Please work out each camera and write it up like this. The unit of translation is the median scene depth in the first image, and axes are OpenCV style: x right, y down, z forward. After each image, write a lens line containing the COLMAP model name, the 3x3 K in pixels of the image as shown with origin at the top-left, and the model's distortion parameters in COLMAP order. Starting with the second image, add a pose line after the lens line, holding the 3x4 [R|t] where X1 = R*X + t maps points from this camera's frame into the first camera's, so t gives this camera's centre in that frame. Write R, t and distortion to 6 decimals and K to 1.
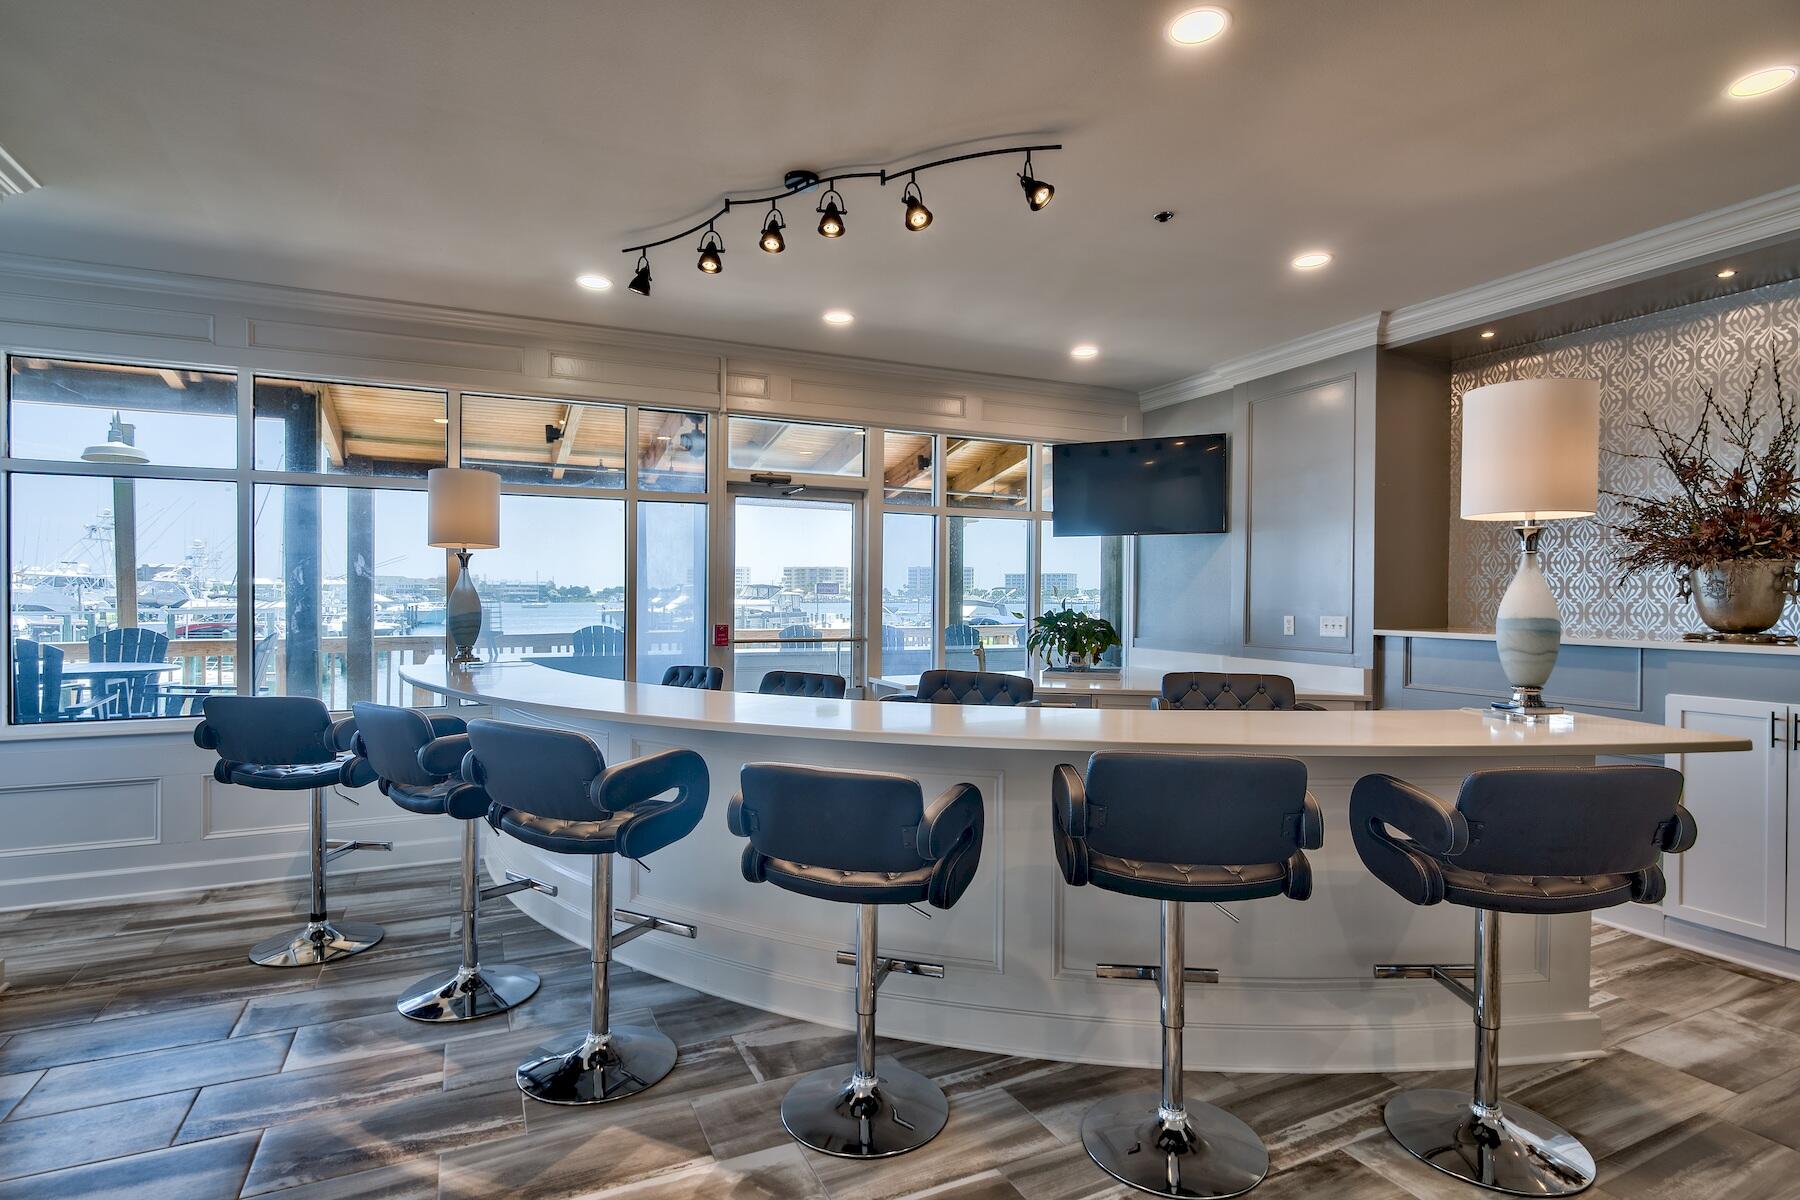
lens RADIAL K [[885.3, 0, 889.8], [0, 885.3, 600.7], [0, 0, 1]] dist [-0.022448, -0.000869]
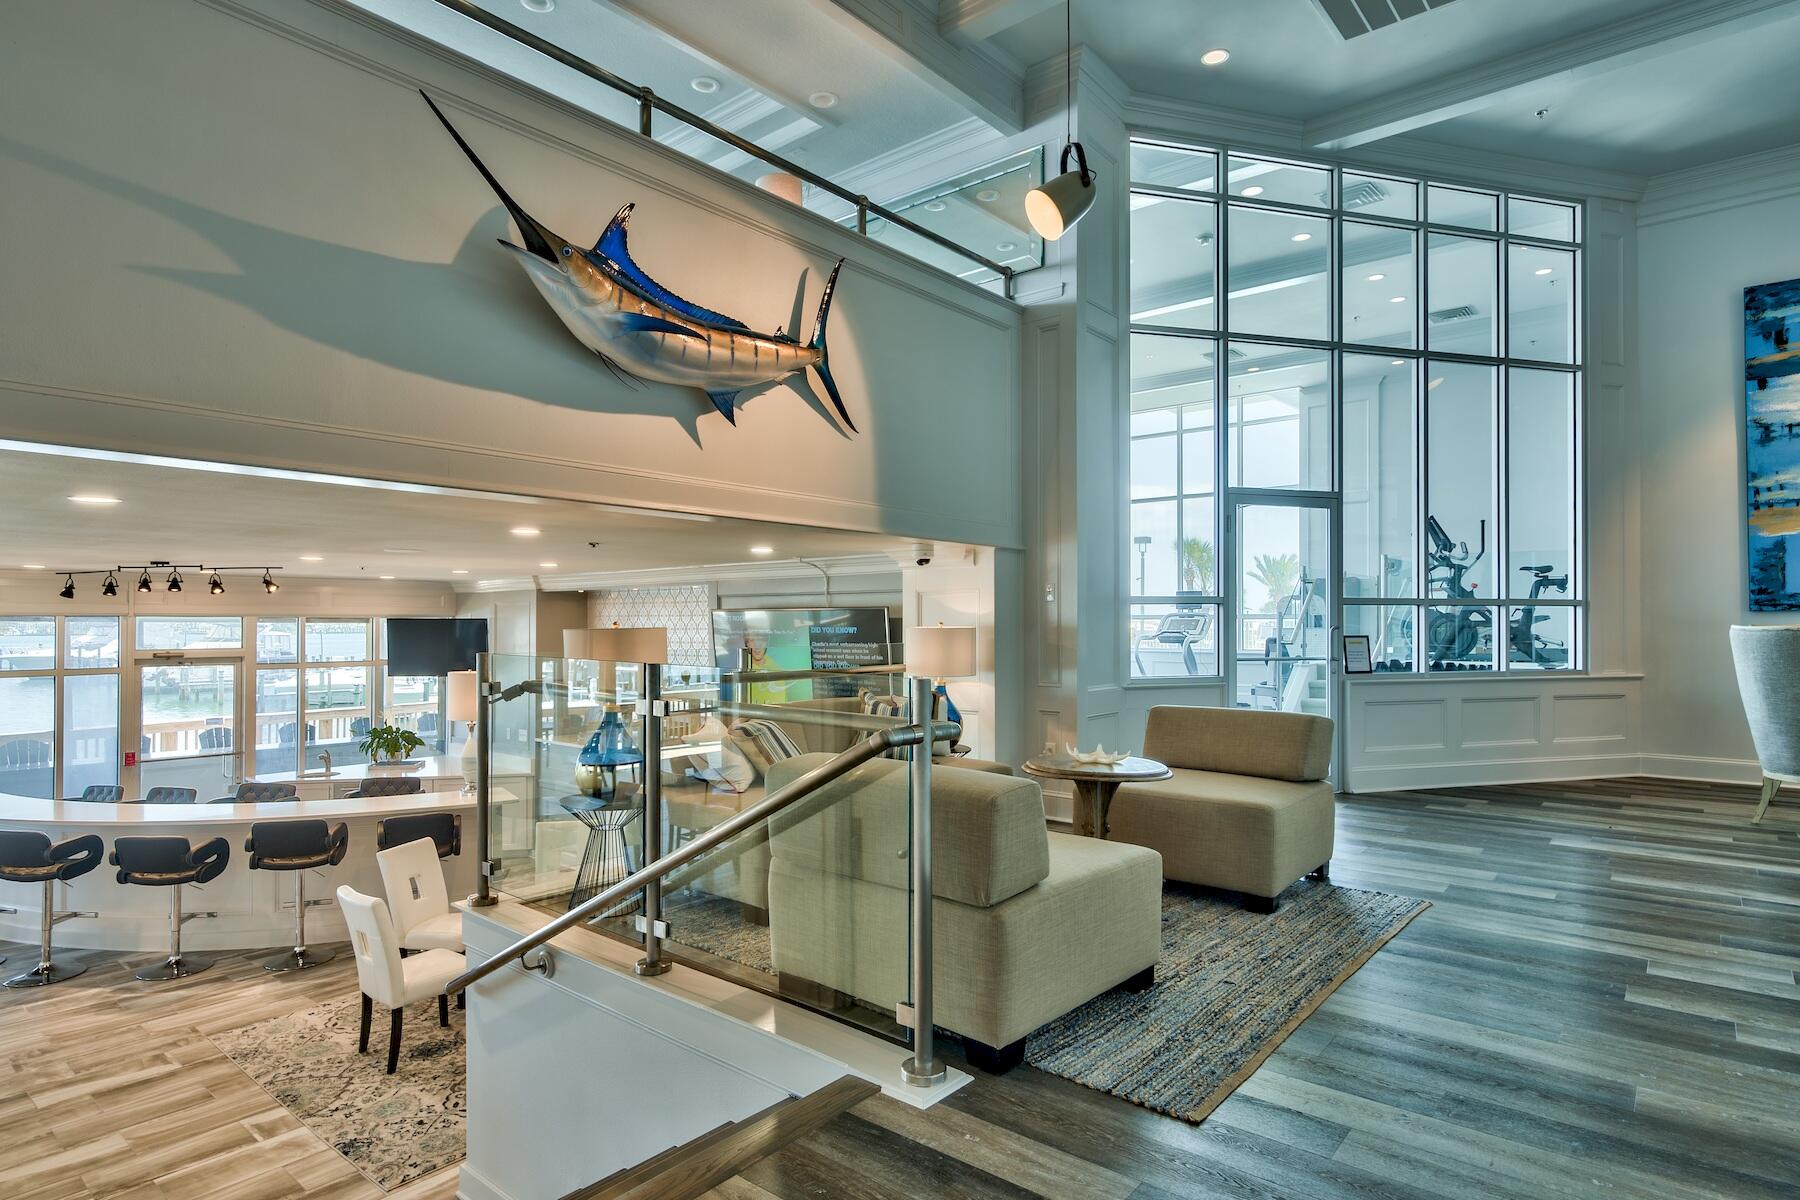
lens RADIAL K [[991.8, 0, 886.3], [0, 991.8, 598.6], [0, 0, 1]] dist [-0.020412, -0.000280]
pose [[0.910377, -0.003107, 0.413769, 0.449828], [0.014682, 0.999585, -0.024796, -0.263135], [-0.413520, 0.028649, 0.910044, -1.635245]]
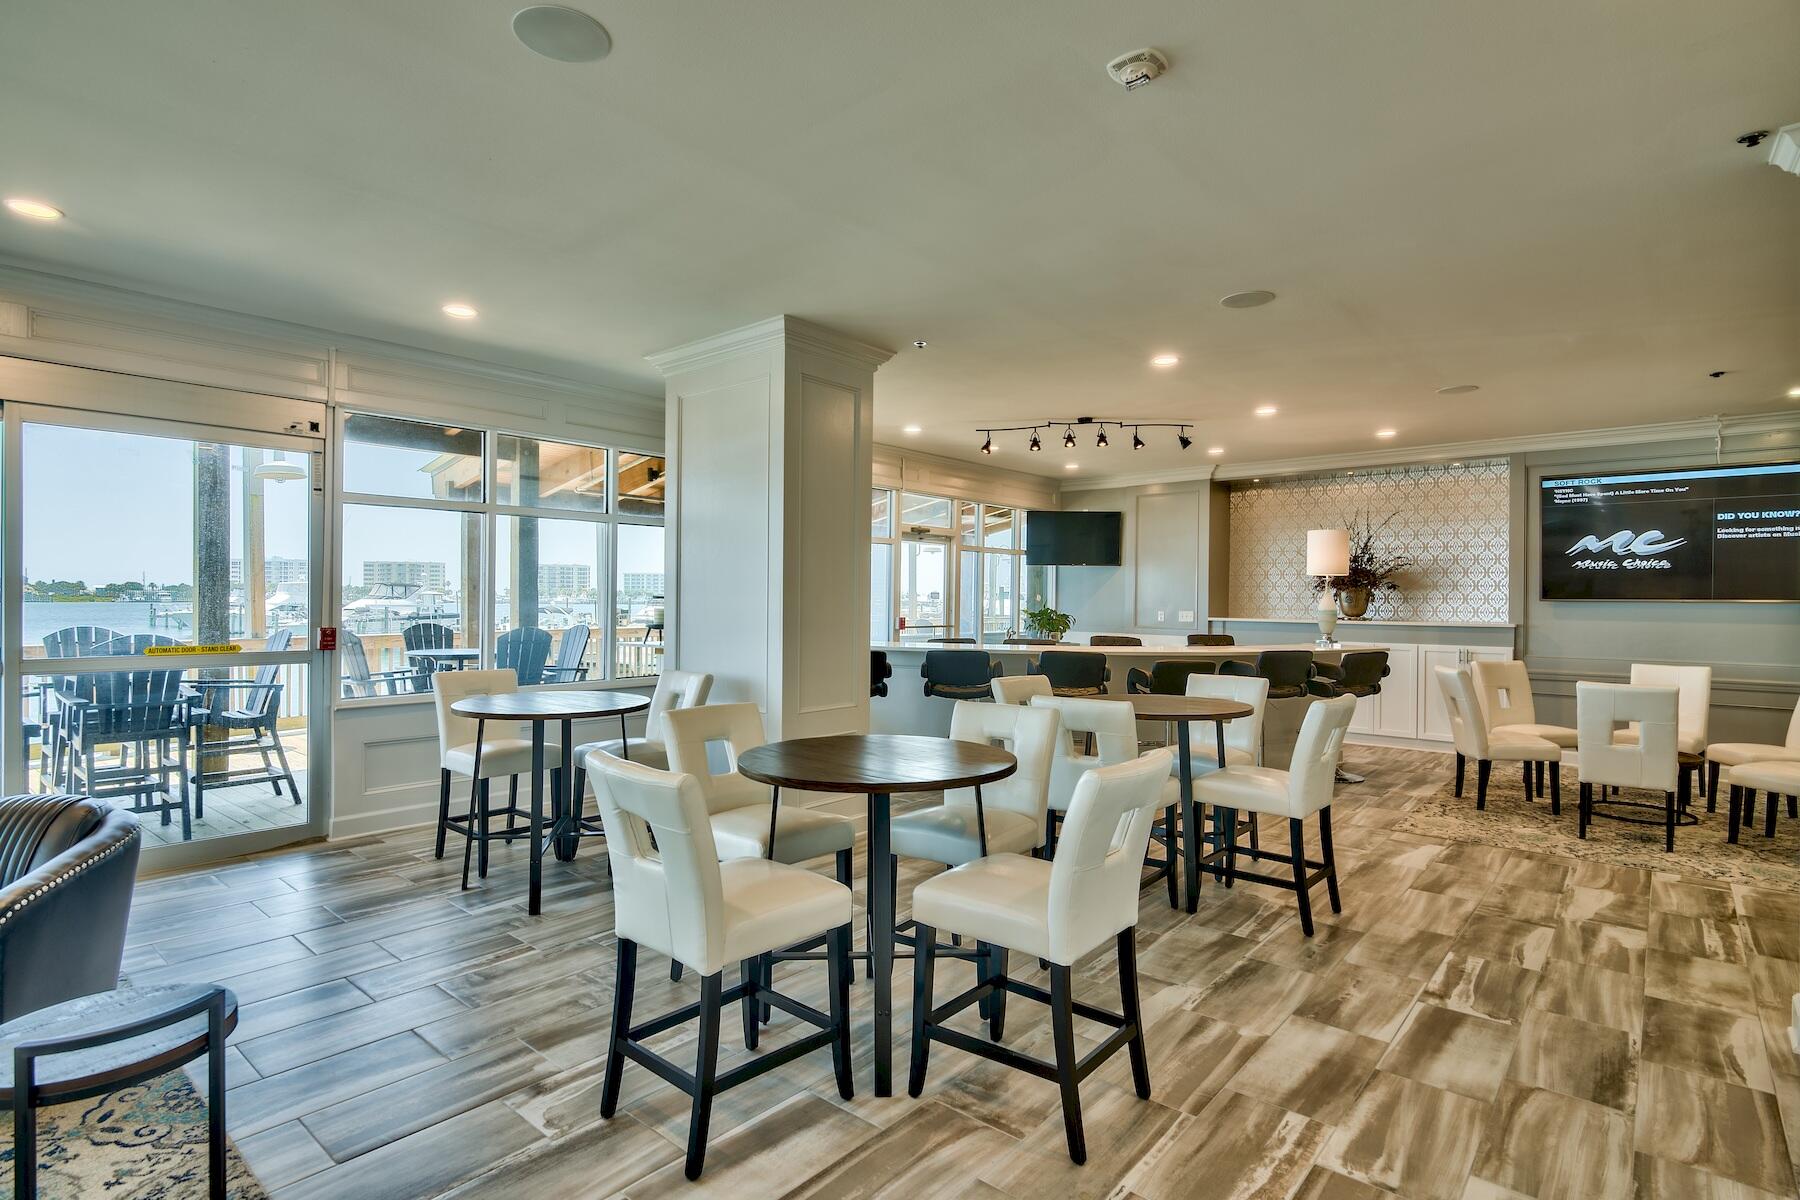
lens RADIAL K [[885.3, 0, 901.5], [0, 885.3, 598.2], [0, 0, 1]] dist [-0.022448, -0.000869]
pose [[0.907873, 0.004049, 0.419227, -1.276712], [-0.002452, 0.999988, -0.004348, -0.001552], [-0.419239, 0.002920, 0.907871, -0.757757]]
